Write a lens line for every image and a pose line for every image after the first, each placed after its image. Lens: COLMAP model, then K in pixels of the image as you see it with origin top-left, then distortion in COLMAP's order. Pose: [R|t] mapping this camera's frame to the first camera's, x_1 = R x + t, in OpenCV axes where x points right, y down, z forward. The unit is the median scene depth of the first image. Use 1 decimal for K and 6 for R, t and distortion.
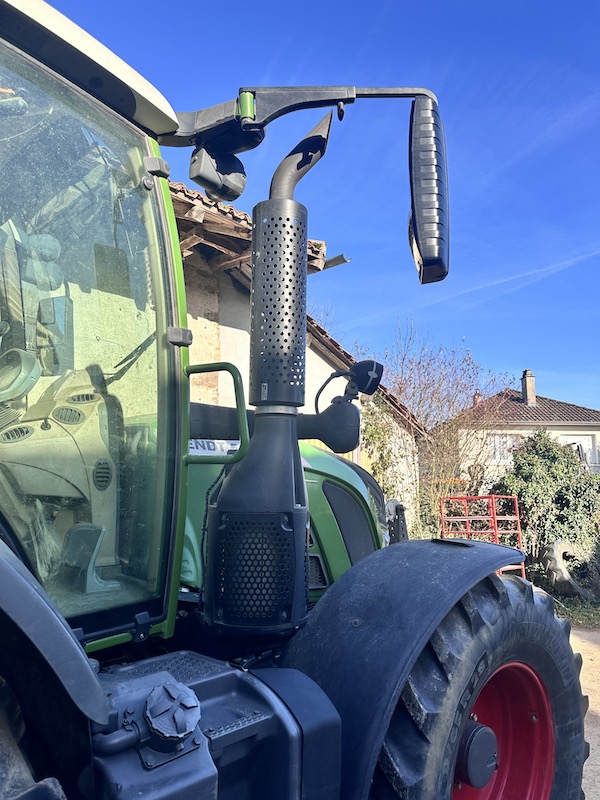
lens RADIAL K [[559.0, 0, 300.0], [0, 559.0, 400.0], [0, 0, 1]] dist [0.021657, -0.042017]
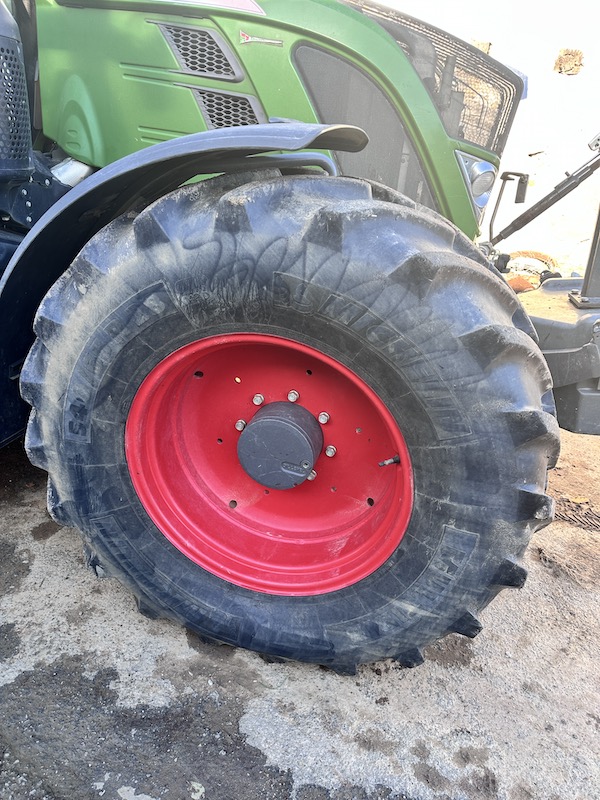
lens RADIAL K [[559.0, 0, 300.0], [0, 559.0, 400.0], [0, 0, 1]] dist [0.021657, -0.042017]
pose [[0.563844, 0.373440, -0.736630, 0.796617], [0.045006, 0.876712, 0.478905, 0.234185], [0.824654, -0.303180, 0.477522, 0.680515]]
